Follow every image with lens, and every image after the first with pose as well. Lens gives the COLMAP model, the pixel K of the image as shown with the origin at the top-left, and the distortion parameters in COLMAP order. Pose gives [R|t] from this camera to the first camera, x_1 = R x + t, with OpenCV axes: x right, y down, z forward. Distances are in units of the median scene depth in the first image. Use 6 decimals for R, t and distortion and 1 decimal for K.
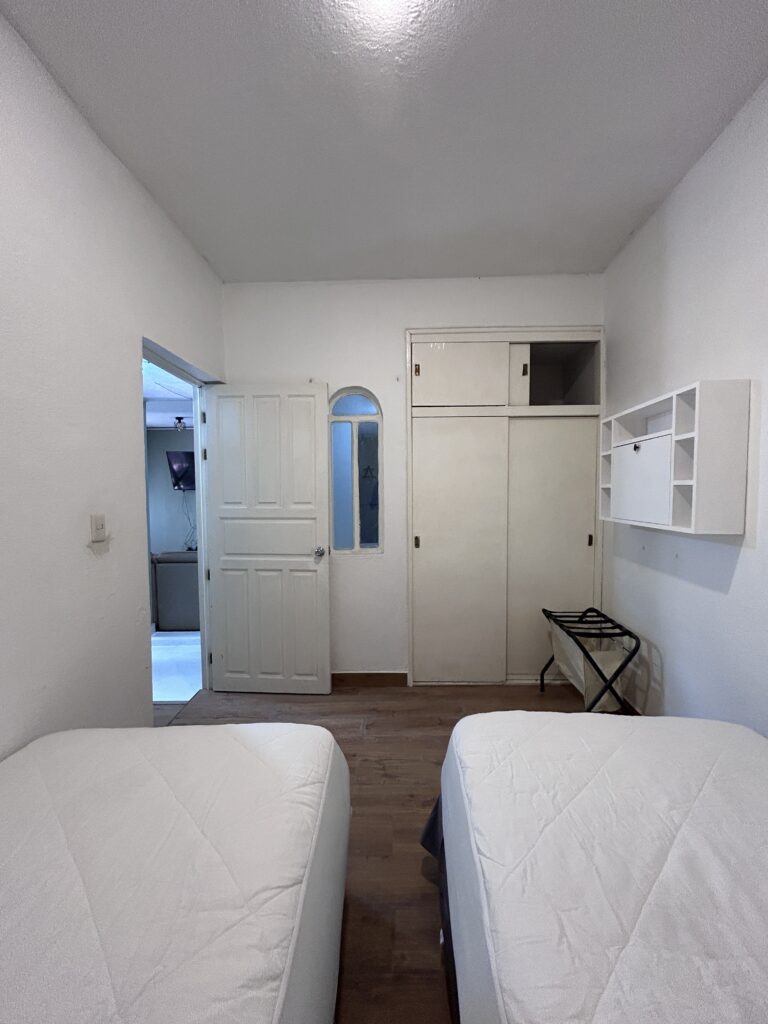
lens RADIAL K [[415.5, 0, 384.8], [0, 415.5, 510.8], [0, 0, 1]] dist [-0.003304, -0.000492]
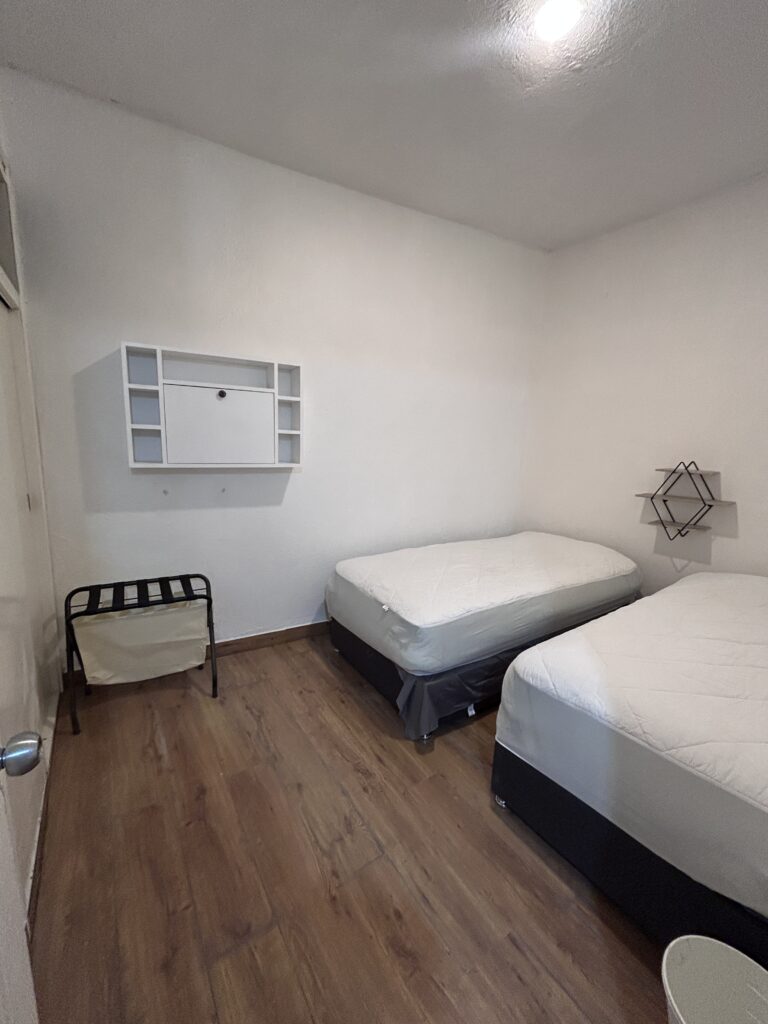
lens RADIAL K [[415.5, 0, 386.1], [0, 415.5, 514.0], [0, 0, 1]] dist [-0.003304, -0.000492]
pose [[-0.576372, -0.151961, 0.802934, -0.617137], [0.007233, 0.981571, 0.190962, -0.058512], [-0.817155, 0.115873, -0.564651, 1.486155]]
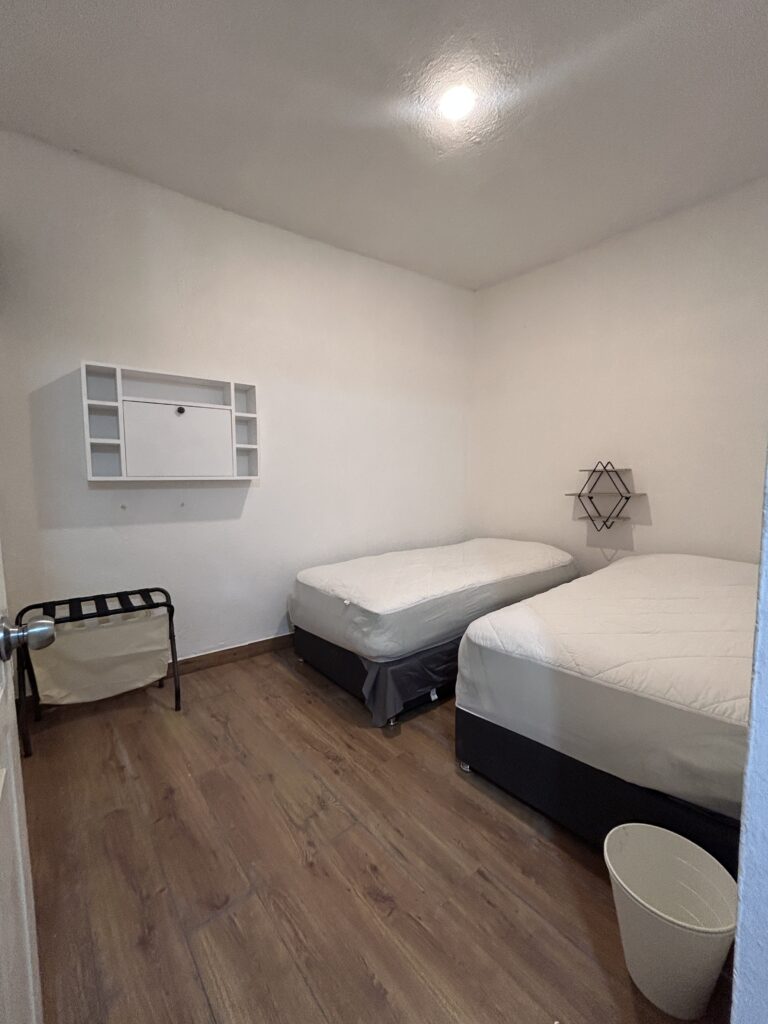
lens RADIAL K [[415.5, 0, 388.0], [0, 415.5, 511.8], [0, 0, 1]] dist [-0.003304, -0.000492]
pose [[-0.665863, -0.040351, 0.744982, -0.704665], [0.048466, 0.994088, 0.097162, 0.043765], [-0.744498, 0.100803, -0.659971, 1.553147]]
